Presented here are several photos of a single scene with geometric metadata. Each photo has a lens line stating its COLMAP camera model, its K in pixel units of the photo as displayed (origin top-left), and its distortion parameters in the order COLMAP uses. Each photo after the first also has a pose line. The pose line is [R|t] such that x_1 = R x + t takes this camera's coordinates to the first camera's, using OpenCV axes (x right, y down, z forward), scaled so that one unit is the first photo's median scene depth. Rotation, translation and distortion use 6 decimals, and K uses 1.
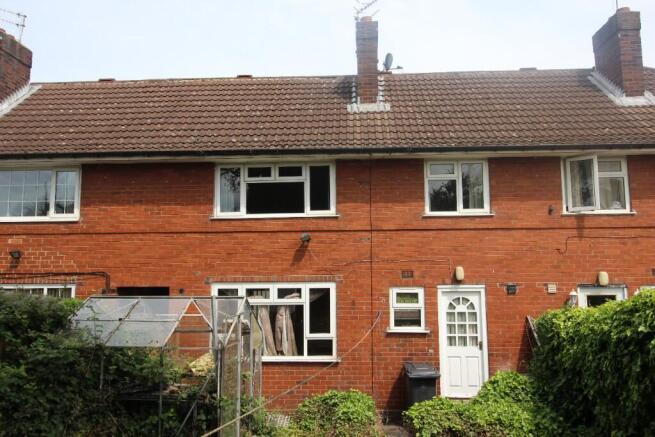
lens RADIAL K [[522.5, 0, 328.4], [0, 522.5, 217.6], [0, 0, 1]] dist [0.010343, -0.003082]
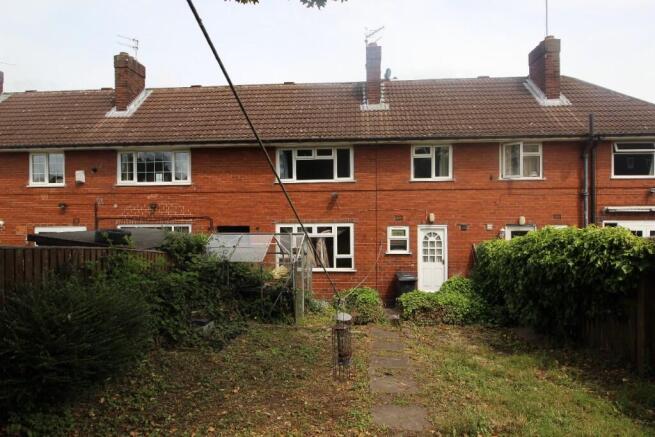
lens RADIAL K [[398.9, 0, 325.1], [0, 398.9, 218.4], [0, 0, 1]] dist [-0.001976, 0.001511]
pose [[0.999762, -0.001791, -0.021734, -0.046050], [0.004578, 0.991650, 0.128874, -0.047323], [0.021322, -0.128943, 0.991423, -0.205045]]
